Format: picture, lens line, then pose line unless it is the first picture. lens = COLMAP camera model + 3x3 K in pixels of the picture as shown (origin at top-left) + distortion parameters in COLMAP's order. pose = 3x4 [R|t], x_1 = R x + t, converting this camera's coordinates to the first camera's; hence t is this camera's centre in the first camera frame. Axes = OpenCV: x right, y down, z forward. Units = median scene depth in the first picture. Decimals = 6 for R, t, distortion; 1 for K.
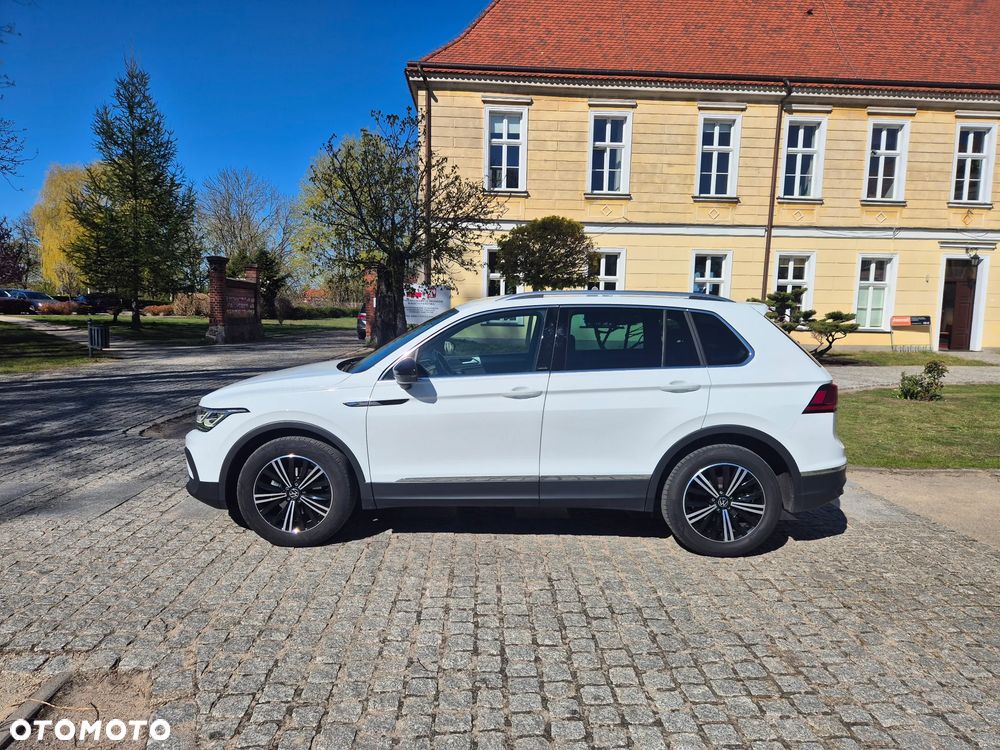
lens RADIAL K [[655.1, 0, 504.1], [0, 655.1, 383.5], [0, 0, 1]] dist [0.071686, -0.058710]
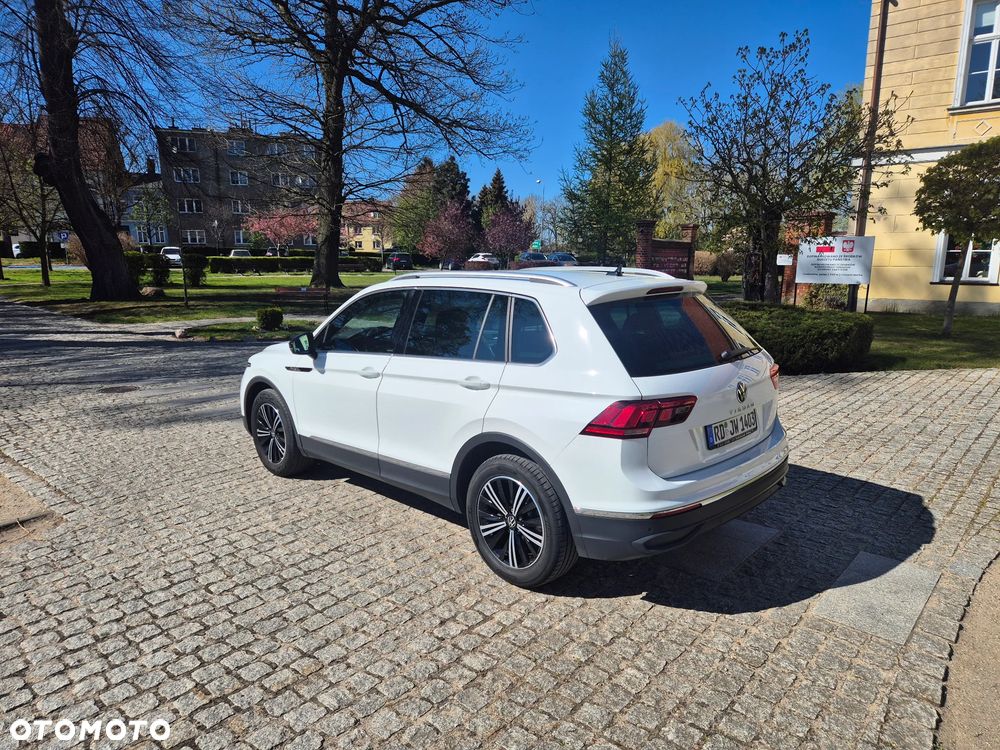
lens RADIAL K [[659.9, 0, 521.1], [0, 659.9, 391.0], [0, 0, 1]] dist [0.074720, -0.058556]
pose [[0.736686, 0.115533, -0.666293, 0.892708], [-0.063041, 0.992740, 0.102437, -0.077787], [0.673290, -0.033460, 0.738621, 0.378303]]
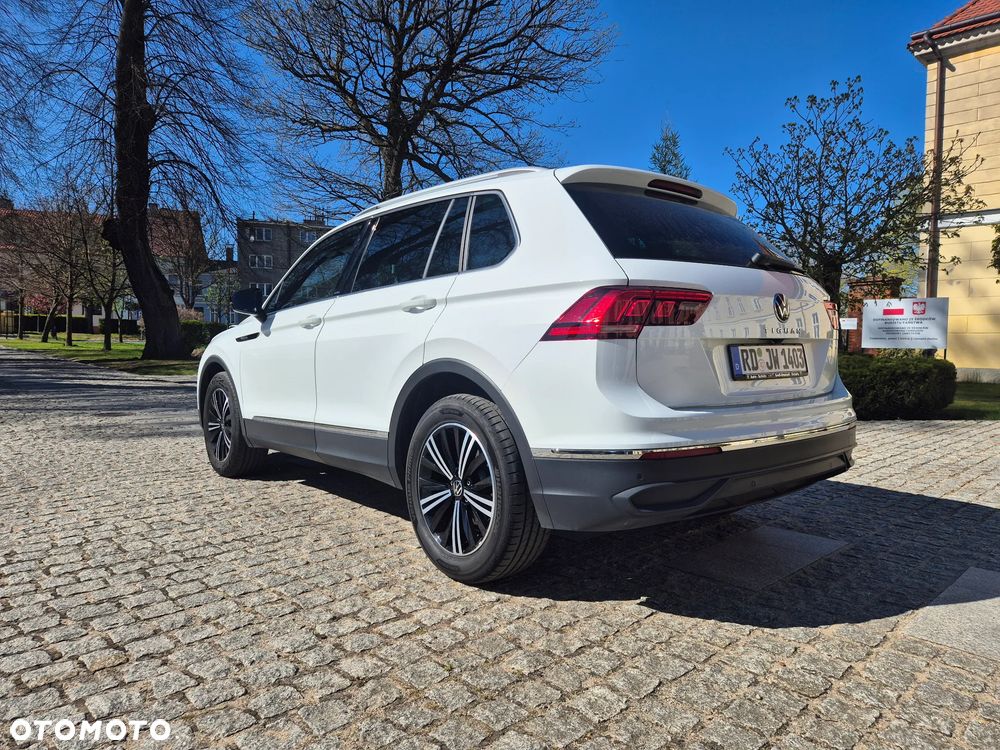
lens RADIAL K [[665.5, 0, 523.1], [0, 665.5, 374.3], [0, 0, 1]] dist [0.064729, -0.050542]
pose [[0.678108, 0.019272, -0.734710, 0.825590], [-0.083374, 0.995220, -0.050845, 0.100493], [0.730218, 0.095734, 0.676473, 0.613800]]
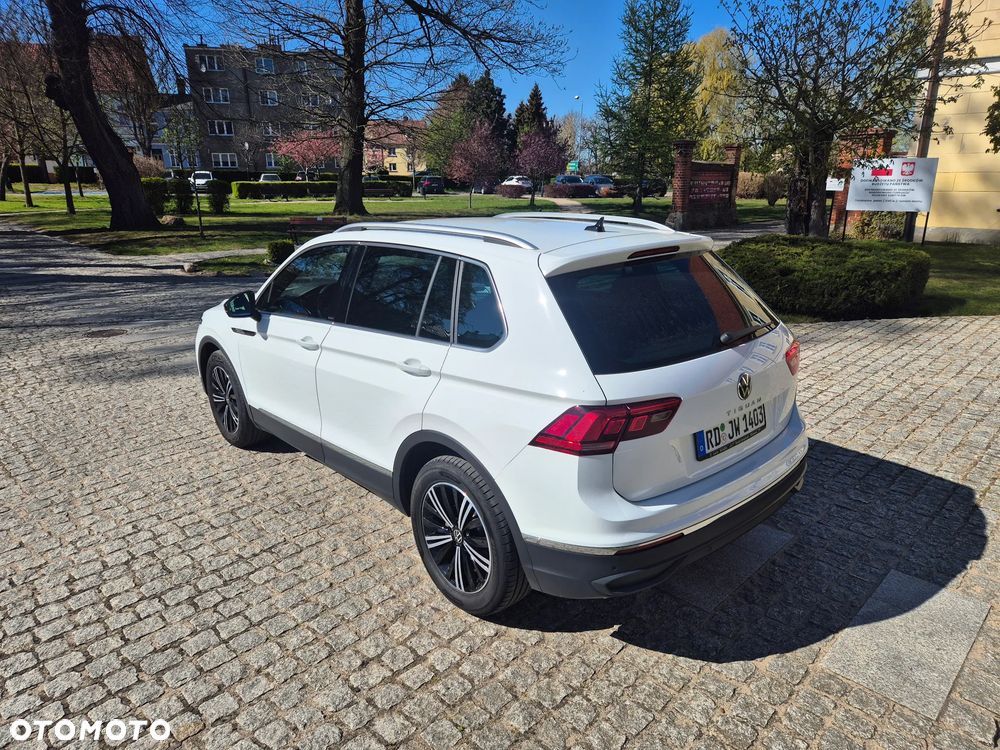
lens RADIAL K [[662.3, 0, 520.9], [0, 662.3, 377.7], [0, 0, 1]] dist [0.070960, -0.057354]
pose [[0.696354, 0.184286, -0.693635, 0.842177], [-0.063931, 0.978557, 0.195804, -0.131704], [0.714845, -0.092004, 0.693204, 0.567649]]
